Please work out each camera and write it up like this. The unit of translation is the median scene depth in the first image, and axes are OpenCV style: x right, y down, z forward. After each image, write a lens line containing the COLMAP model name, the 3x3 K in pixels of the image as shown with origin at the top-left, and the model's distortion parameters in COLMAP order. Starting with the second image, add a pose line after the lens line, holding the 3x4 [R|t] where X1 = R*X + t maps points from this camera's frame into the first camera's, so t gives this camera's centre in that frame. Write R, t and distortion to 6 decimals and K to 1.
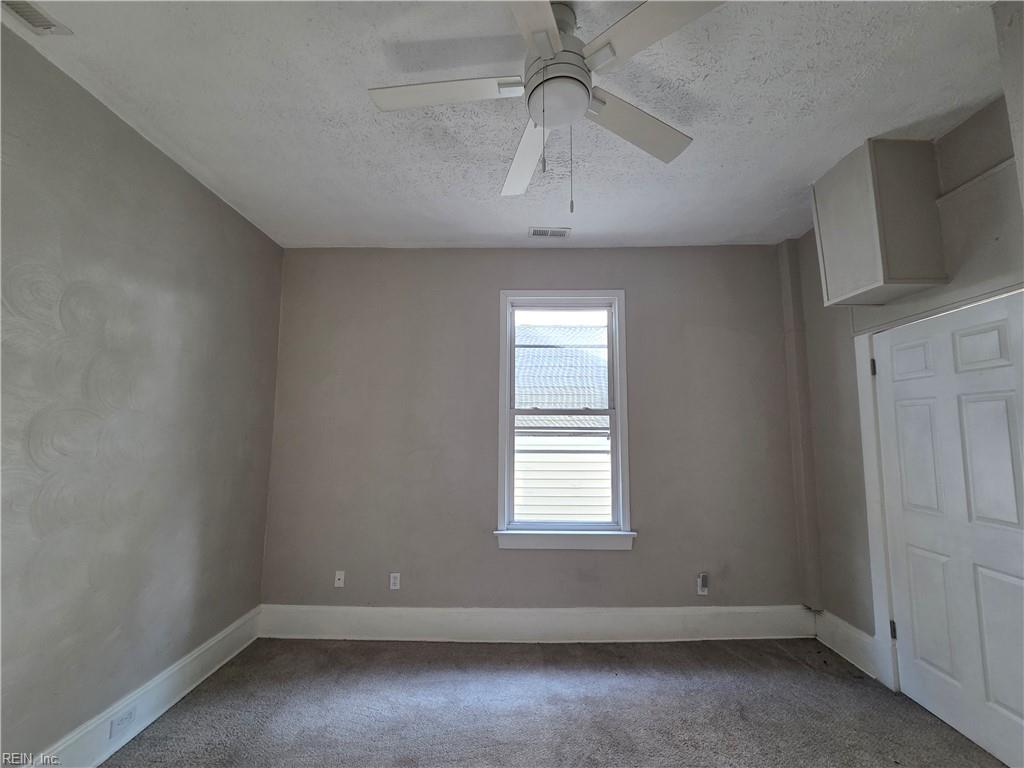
lens RADIAL K [[419.8, 0, 511.3], [0, 419.8, 390.6], [0, 0, 1]] dist [-0.001783, 0.006193]
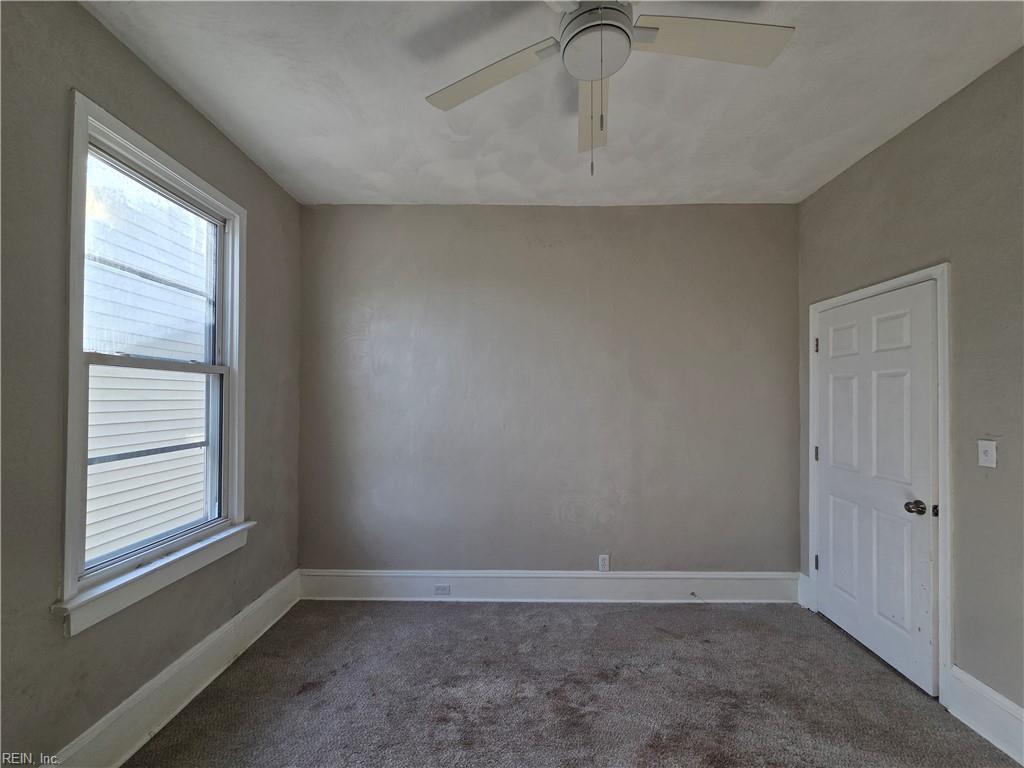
lens RADIAL K [[422.8, 0, 508.3], [0, 422.8, 384.6], [0, 0, 1]] dist [0.001072, 0.000185]
pose [[0.008864, 0.034021, 0.999382, -0.520232], [-0.100883, 0.994352, -0.032955, 0.055877], [-0.994859, -0.100529, 0.012247, 0.523856]]
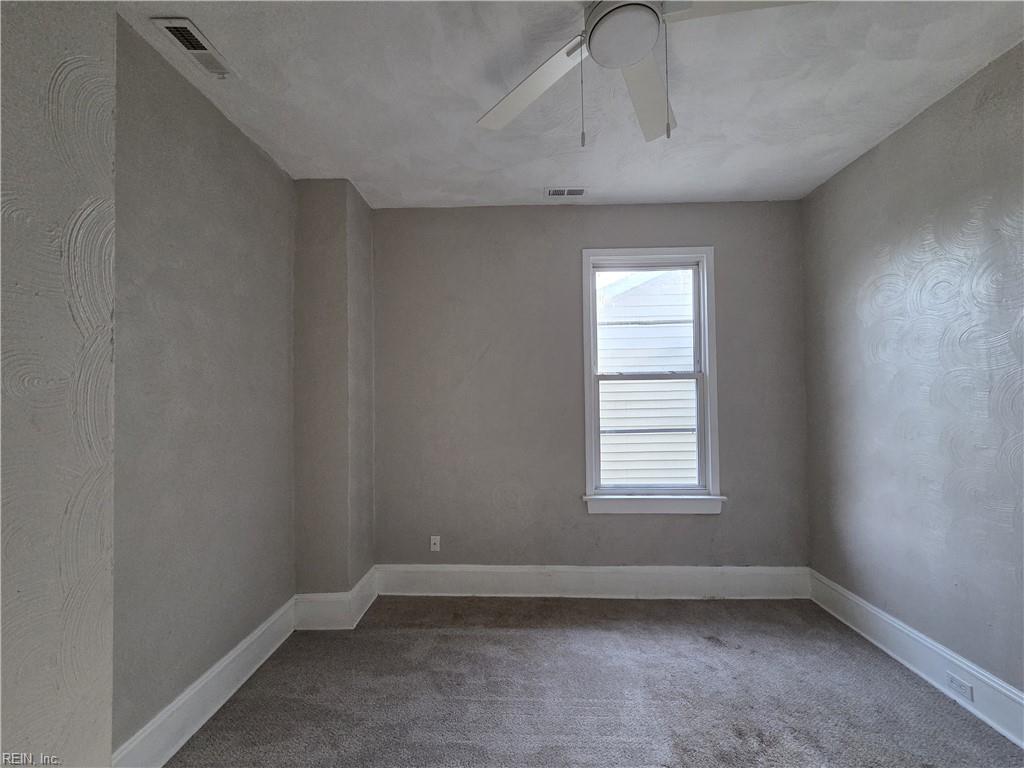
lens RADIAL K [[422.8, 0, 508.3], [0, 422.8, 384.6], [0, 0, 1]] dist [0.001072, 0.000185]
pose [[0.999551, -0.014057, -0.026466, -0.187819], [0.015756, 0.997754, 0.065106, 0.002251], [0.025491, -0.065494, 0.997527, 0.011138]]
